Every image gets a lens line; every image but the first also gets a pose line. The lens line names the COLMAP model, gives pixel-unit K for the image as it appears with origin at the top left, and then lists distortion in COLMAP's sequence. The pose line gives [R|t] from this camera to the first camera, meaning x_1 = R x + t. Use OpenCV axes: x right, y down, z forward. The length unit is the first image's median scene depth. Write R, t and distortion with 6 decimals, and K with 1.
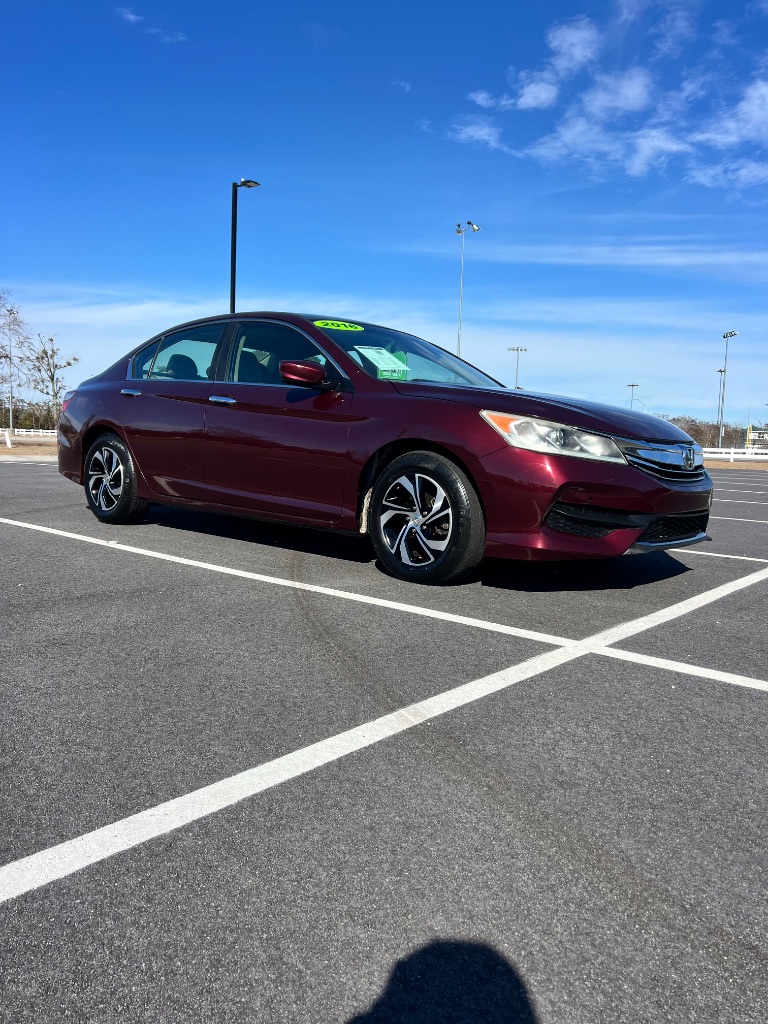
lens RADIAL K [[770.8, 0, 385.7], [0, 770.8, 516.8], [0, 0, 1]] dist [0.029358, -0.027222]
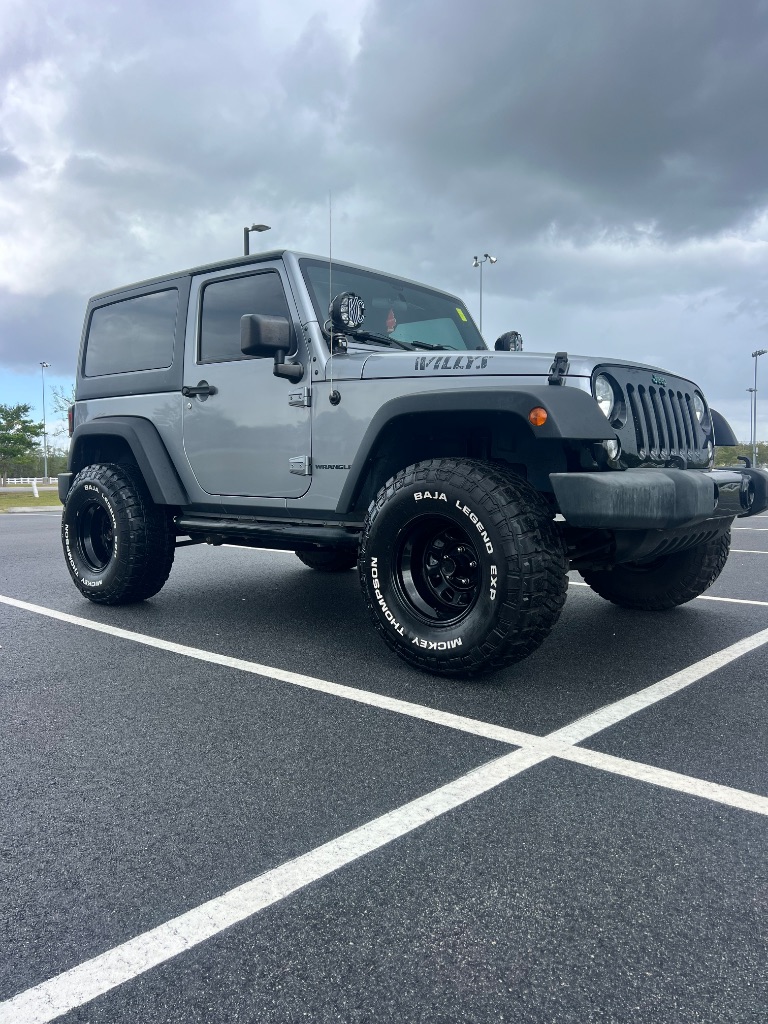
lens RADIAL K [[775.3, 0, 387.5], [0, 775.3, 512.9], [0, 0, 1]] dist [0.007152, -0.002098]
pose [[0.998477, -0.039267, -0.038759, 0.097738], [0.037331, 0.998078, -0.049468, -0.029738], [0.040627, 0.047946, 0.998023, 0.132211]]
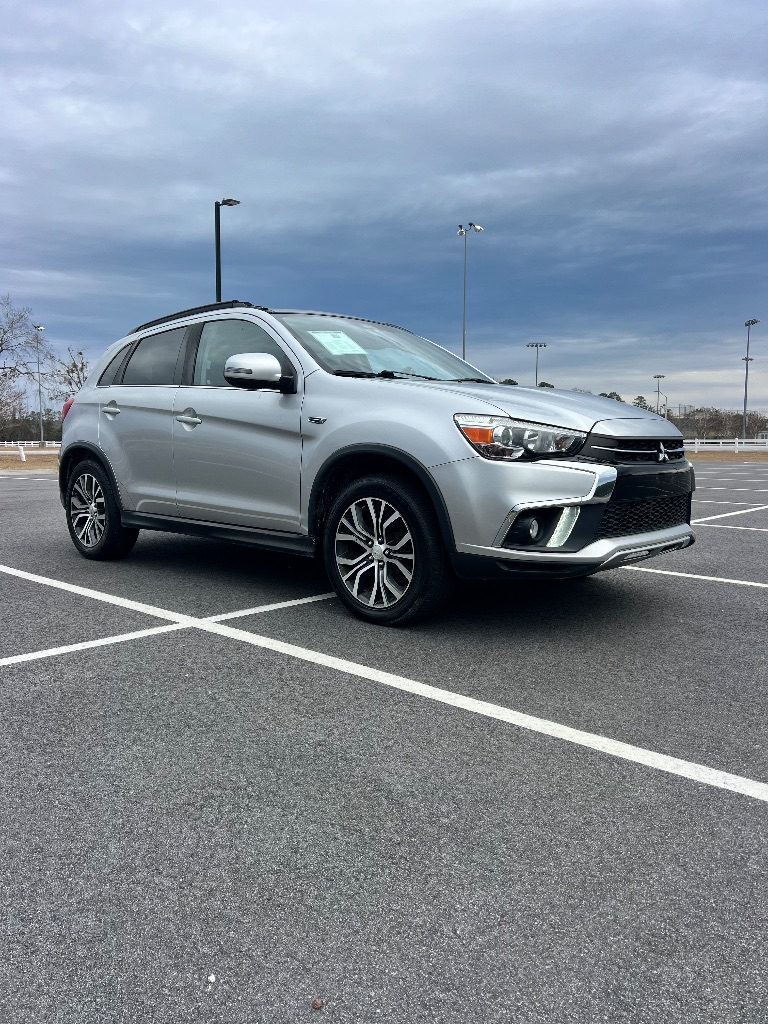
lens RADIAL K [[775.3, 0, 382.1], [0, 775.3, 512.5], [0, 0, 1]] dist [0.007152, -0.002098]
pose [[0.998522, -0.028669, -0.046164, 0.473642], [0.028382, 0.999574, -0.006862, -0.002292], [0.046341, 0.005542, 0.998910, -0.228736]]
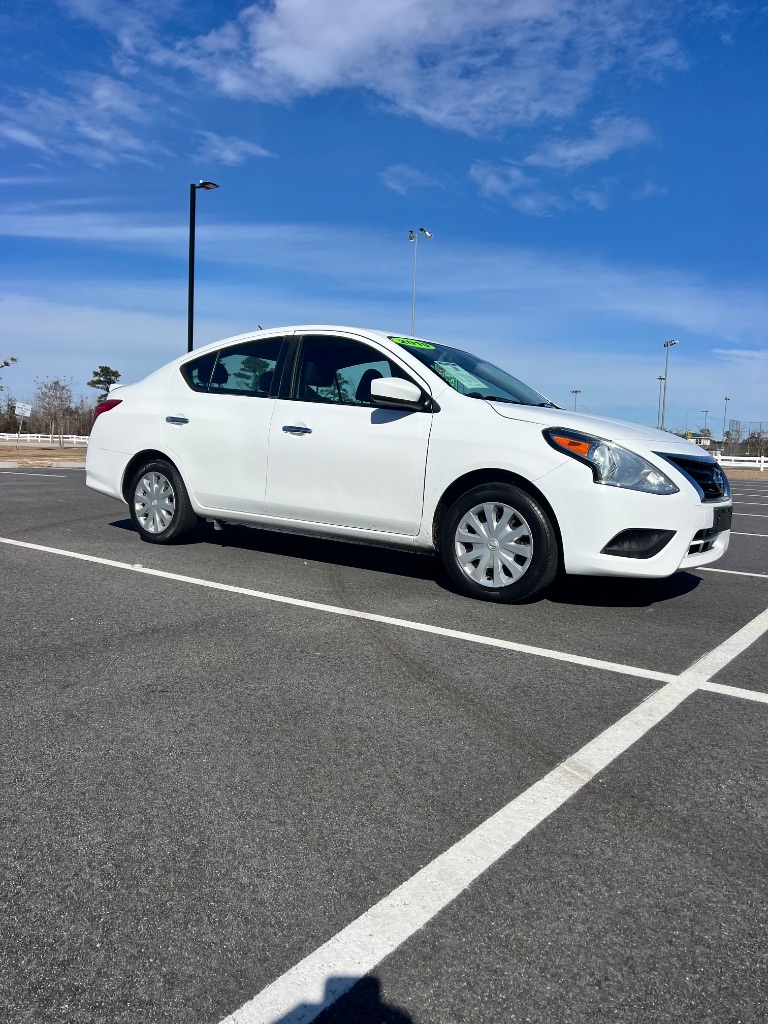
lens RADIAL K [[770.8, 0, 386.0], [0, 770.8, 516.8], [0, 0, 1]] dist [0.029358, -0.027222]
pose [[0.997591, -0.002209, 0.069336, -0.144960], [0.002533, 0.999986, -0.004587, -0.029577], [-0.069325, 0.004752, 0.997583, 0.029002]]
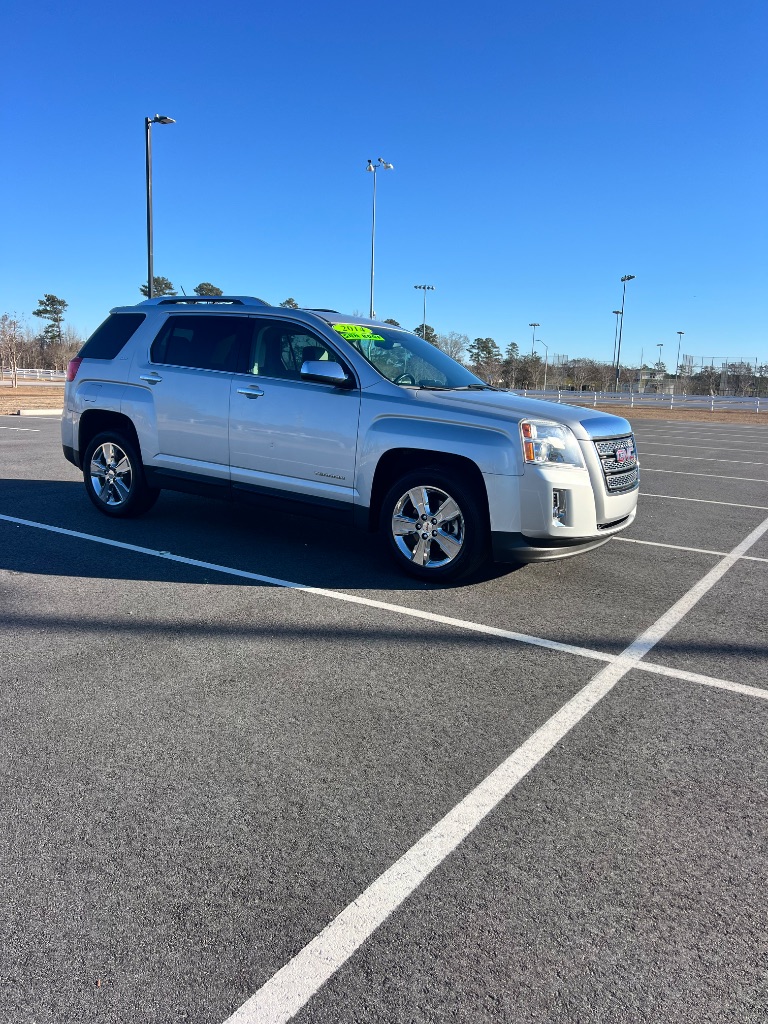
lens RADIAL K [[770.8, 0, 389.5], [0, 770.8, 511.3], [0, 0, 1]] dist [0.029358, -0.027222]
pose [[0.991830, -0.015090, 0.126668, -0.219947], [0.005588, 0.997165, 0.075037, -0.136194], [-0.127442, -0.073716, 0.989103, -0.159693]]
